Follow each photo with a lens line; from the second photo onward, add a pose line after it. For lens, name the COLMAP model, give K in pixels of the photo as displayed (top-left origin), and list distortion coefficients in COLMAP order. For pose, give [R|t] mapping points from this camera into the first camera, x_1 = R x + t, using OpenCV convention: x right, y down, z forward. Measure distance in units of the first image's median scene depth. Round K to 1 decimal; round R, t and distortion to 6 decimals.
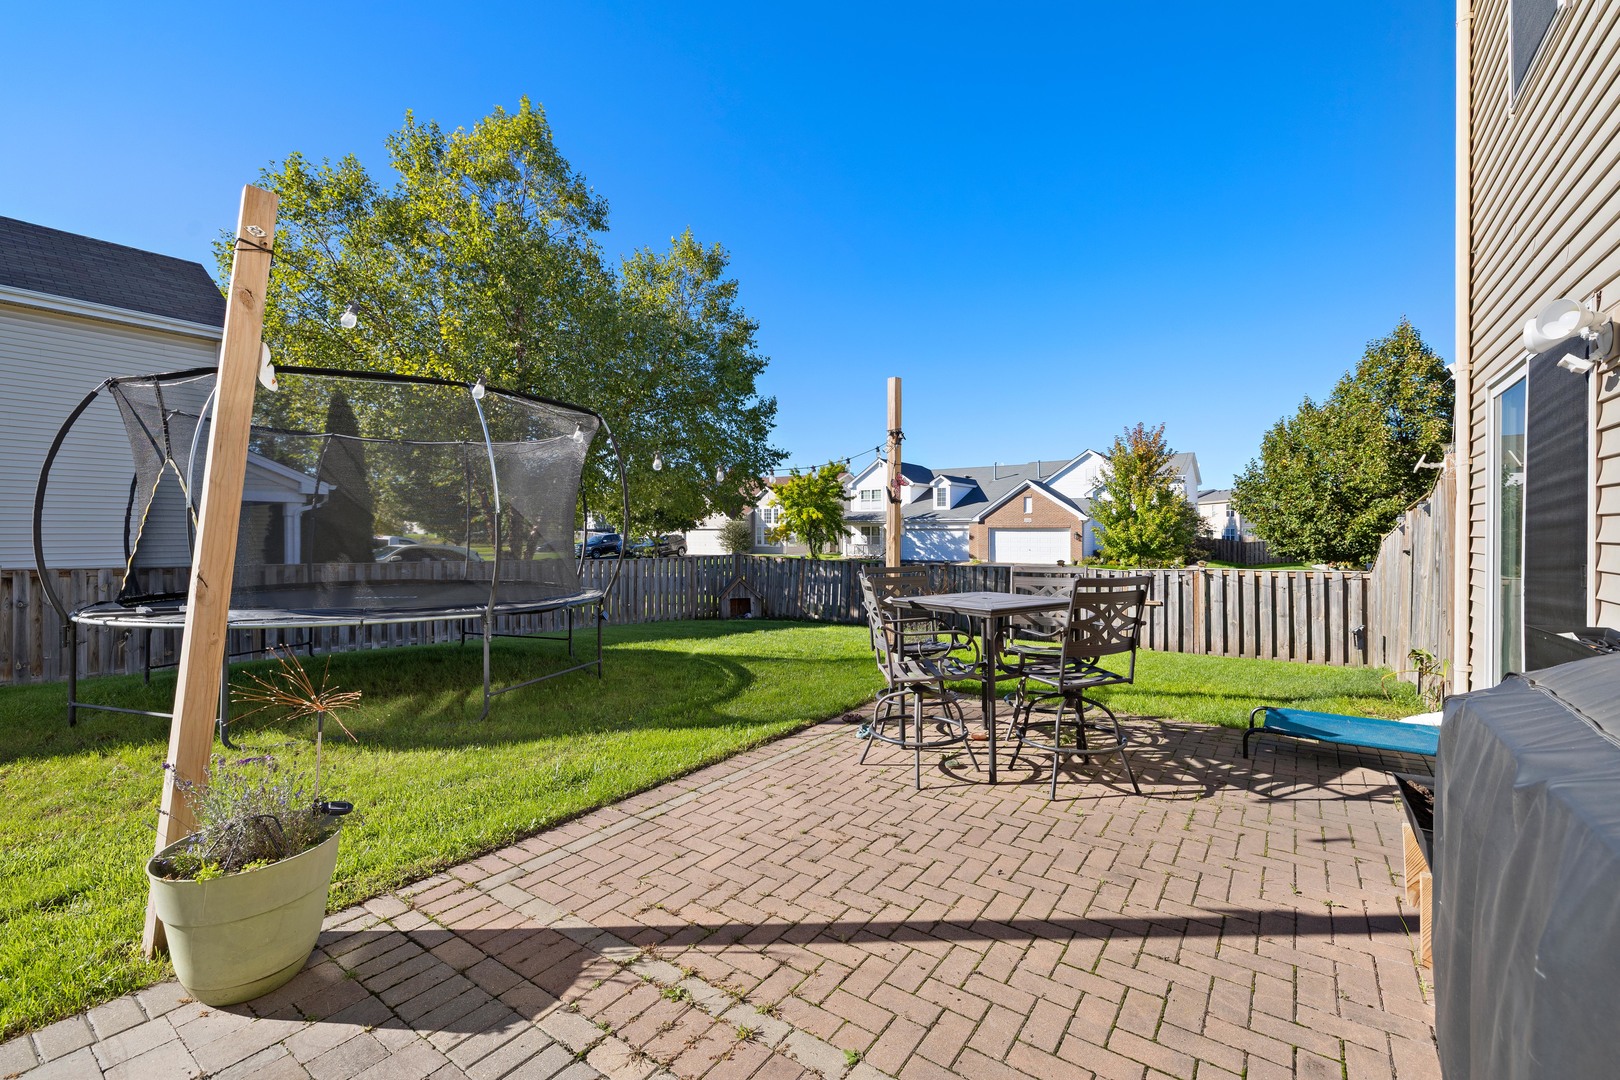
lens RADIAL K [[681.7, 0, 810.2], [0, 681.7, 545.3], [0, 0, 1]] dist [-0.000706, -0.000215]
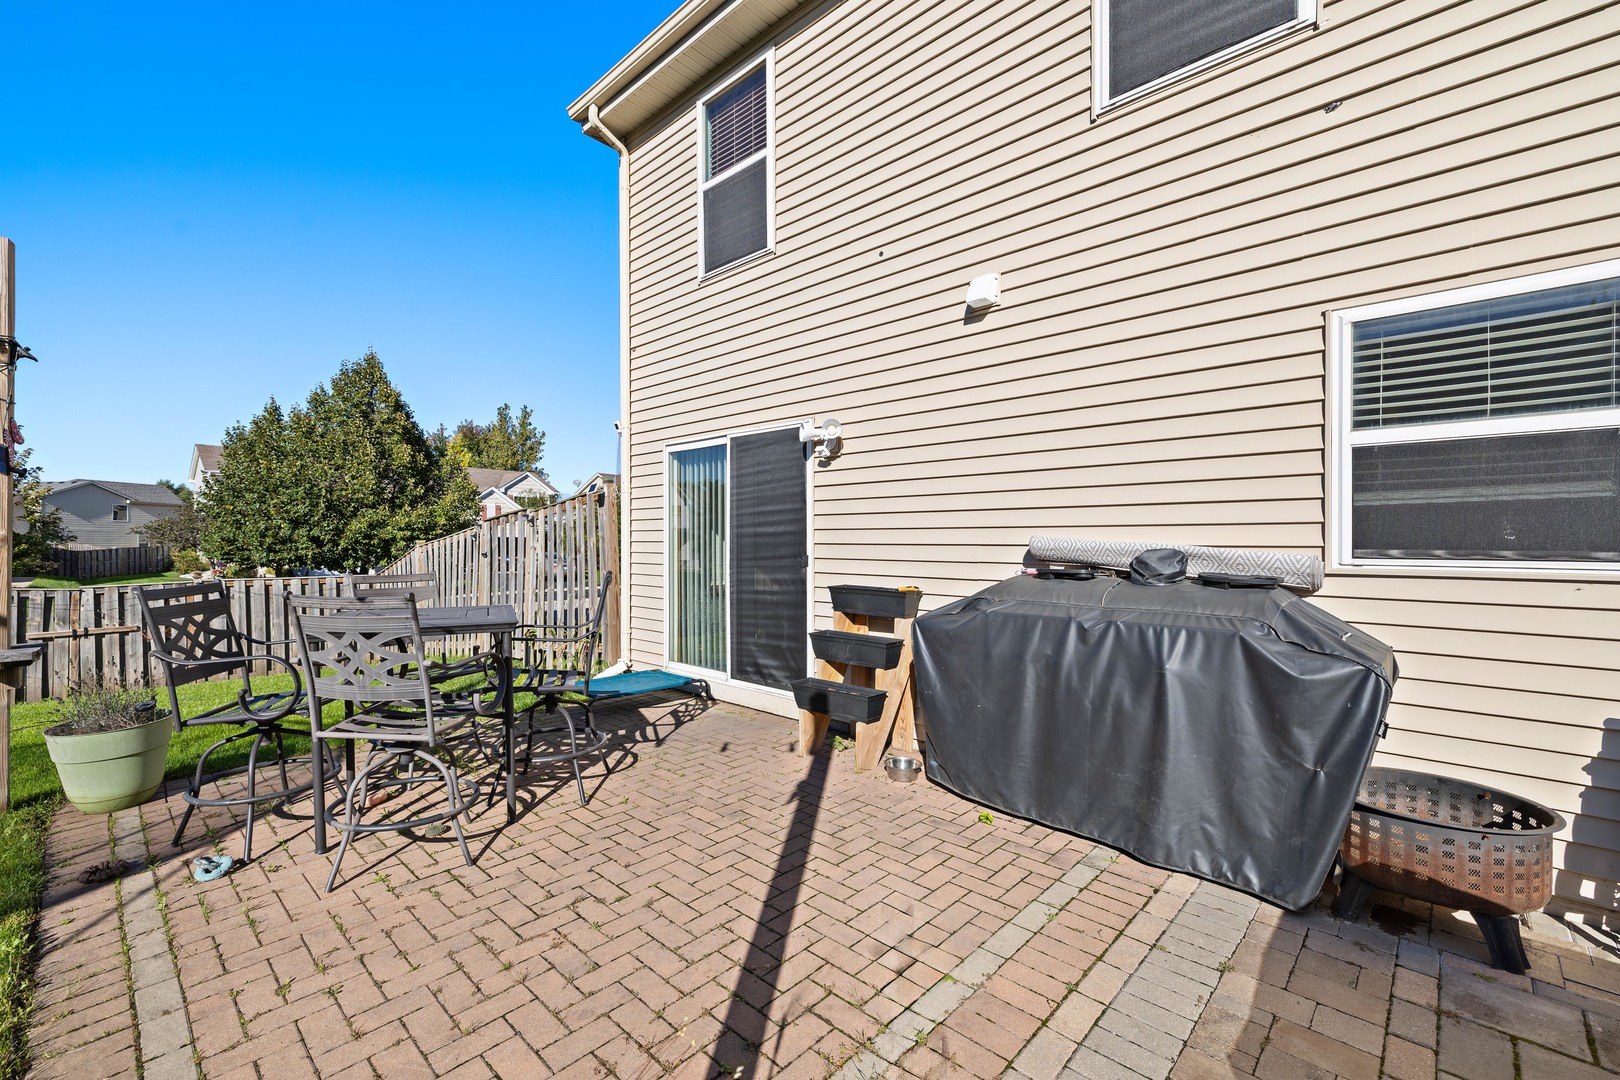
lens RADIAL K [[681.7, 0, 810.2], [0, 681.7, 545.3], [0, 0, 1]] dist [-0.000706, -0.000215]
pose [[0.132322, 0.001599, 0.991205, -0.530943], [0.010914, 0.999936, -0.003070, 0.006430], [-0.991147, 0.011224, 0.132296, 0.503642]]
